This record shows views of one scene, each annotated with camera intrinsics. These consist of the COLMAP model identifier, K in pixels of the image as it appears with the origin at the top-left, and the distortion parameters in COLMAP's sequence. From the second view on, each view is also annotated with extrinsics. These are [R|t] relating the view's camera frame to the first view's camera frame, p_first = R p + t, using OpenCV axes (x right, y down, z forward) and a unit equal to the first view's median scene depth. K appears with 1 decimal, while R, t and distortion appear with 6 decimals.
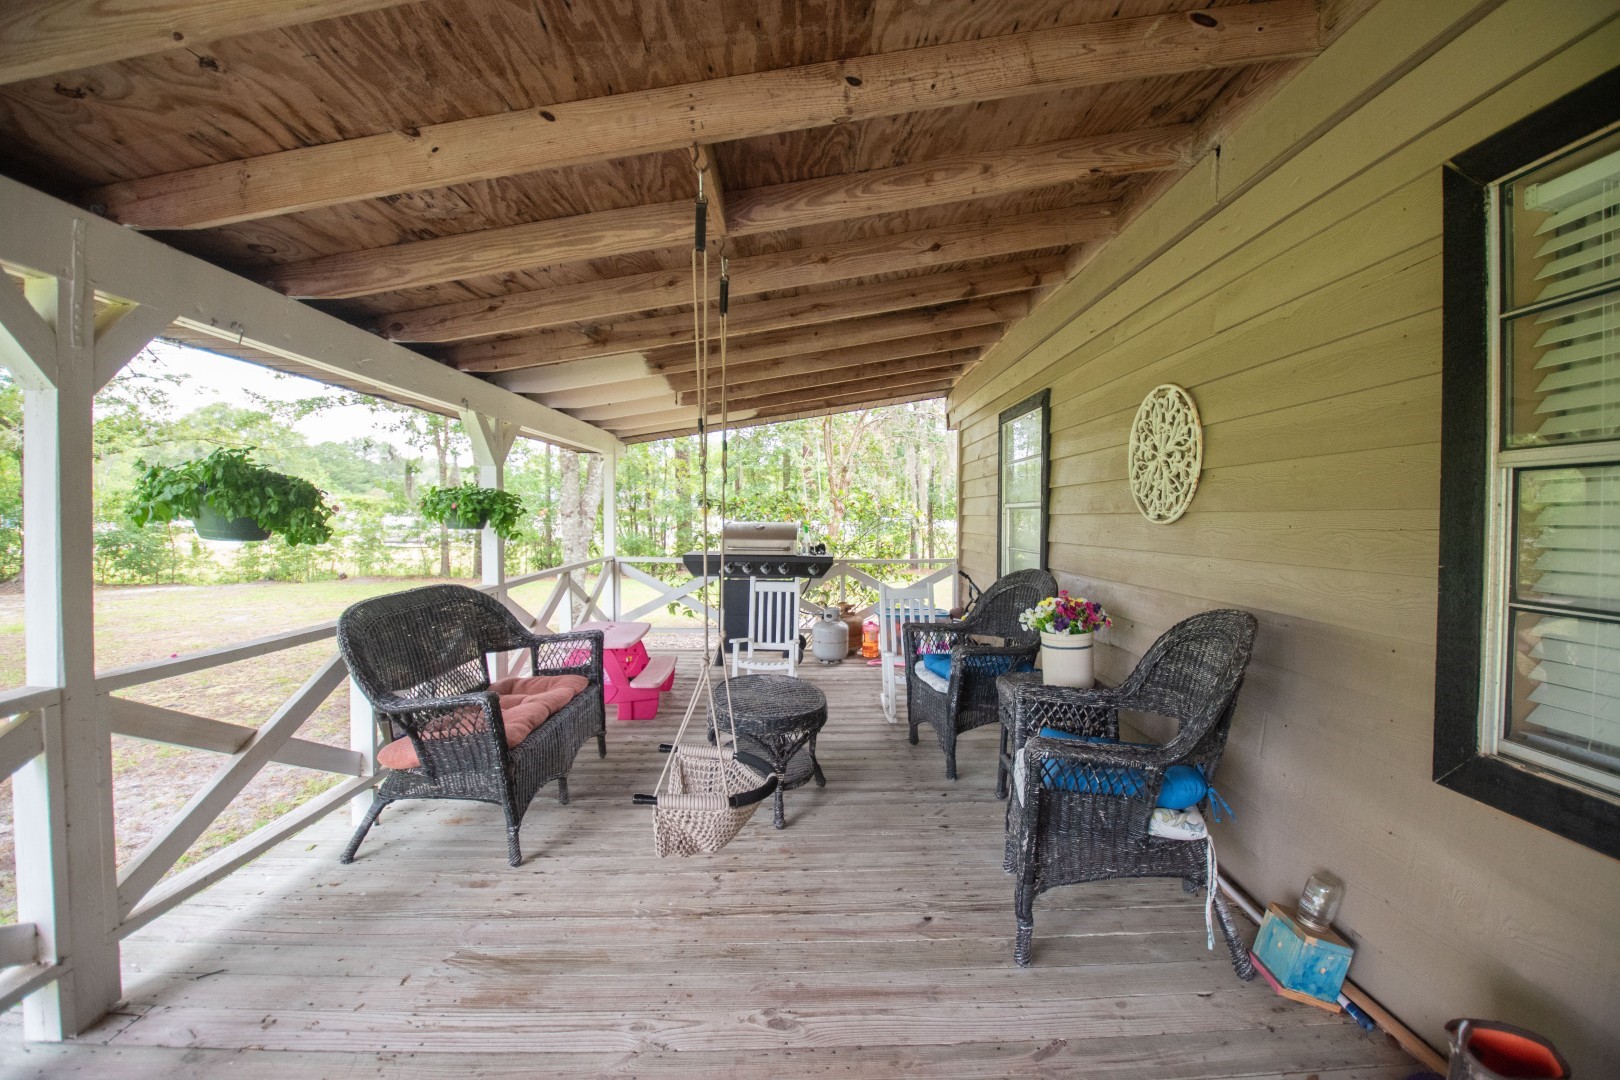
lens RADIAL K [[716.2, 0, 820.2], [0, 716.2, 527.6], [0, 0, 1]] dist [-0.019786, -0.006265]
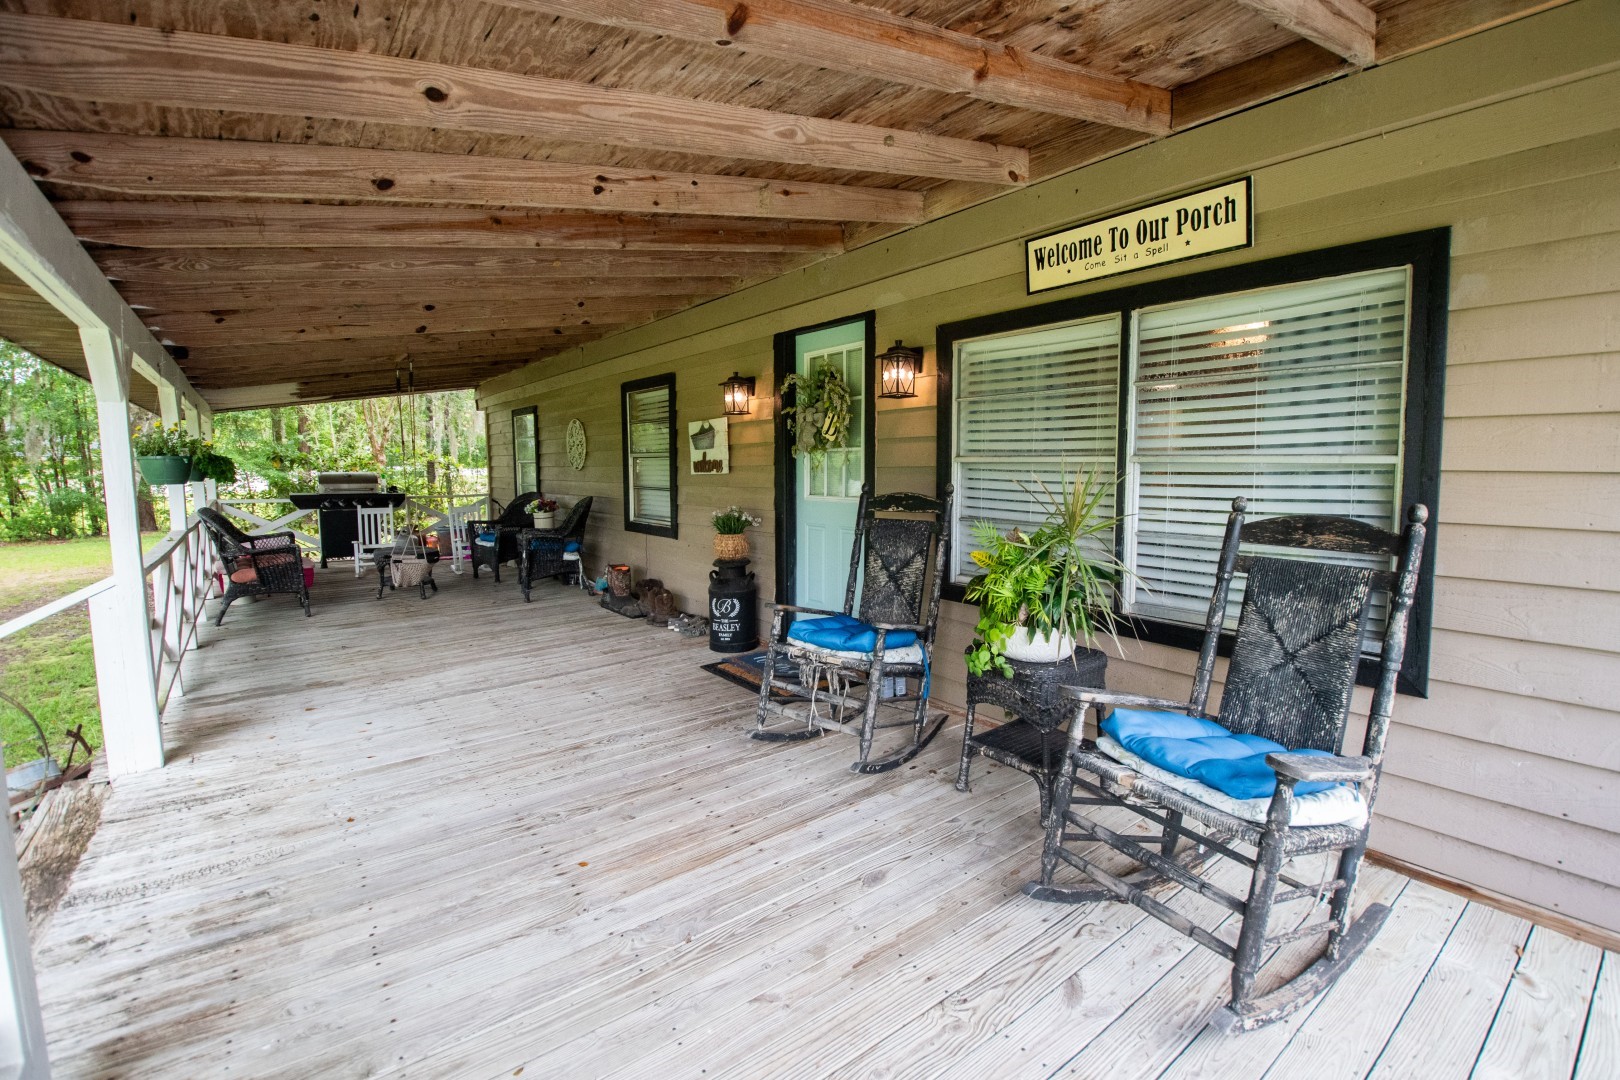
lens RADIAL K [[716.2, 0, 820.2], [0, 716.2, 527.6], [0, 0, 1]] dist [-0.019786, -0.006265]
pose [[0.797756, -0.054675, 0.600496, -0.229852], [0.010994, 0.997034, 0.076175, 0.007368], [-0.602880, -0.054167, 0.795991, -0.931329]]
